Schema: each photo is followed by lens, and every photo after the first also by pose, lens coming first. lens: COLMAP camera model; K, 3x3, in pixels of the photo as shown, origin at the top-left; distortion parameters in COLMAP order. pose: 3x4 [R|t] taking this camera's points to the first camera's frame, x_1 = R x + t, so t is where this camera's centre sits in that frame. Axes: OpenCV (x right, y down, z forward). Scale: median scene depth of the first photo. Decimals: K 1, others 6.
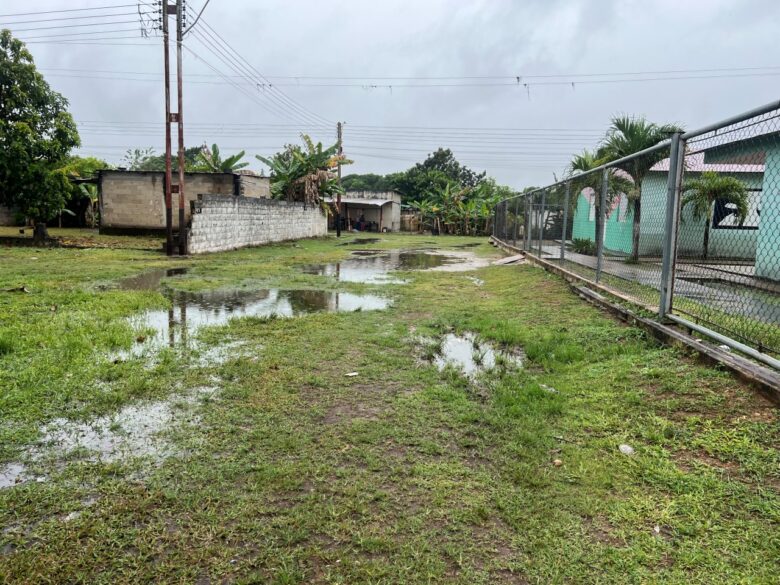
lens RADIAL K [[595.4, 0, 390.0], [0, 595.4, 292.5], [0, 0, 1]] dist [0.001271, 0.000225]
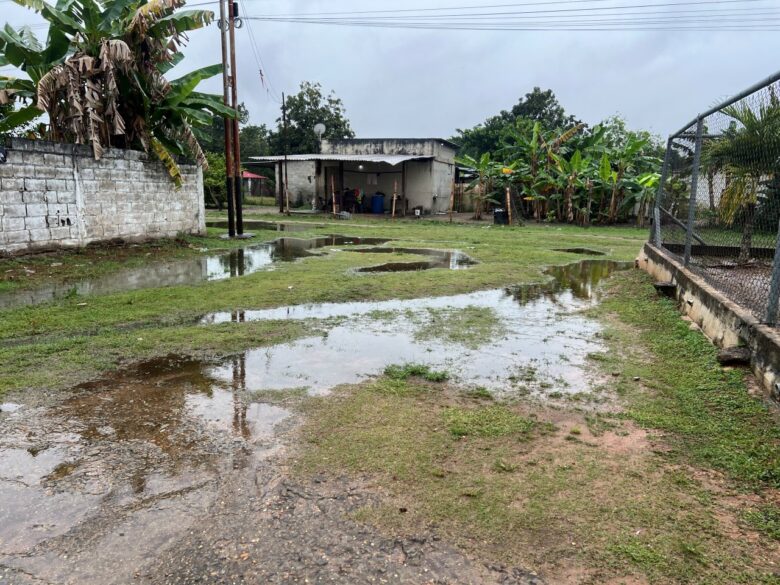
lens RADIAL K [[595.4, 0, 390.0], [0, 595.4, 292.5], [0, 0, 1]] dist [0.001271, 0.000225]
pose [[0.985450, 0.019984, -0.168789, 0.056055], [-0.012096, 0.998792, 0.047633, -0.050315], [0.169537, -0.044898, 0.984501, 0.405033]]
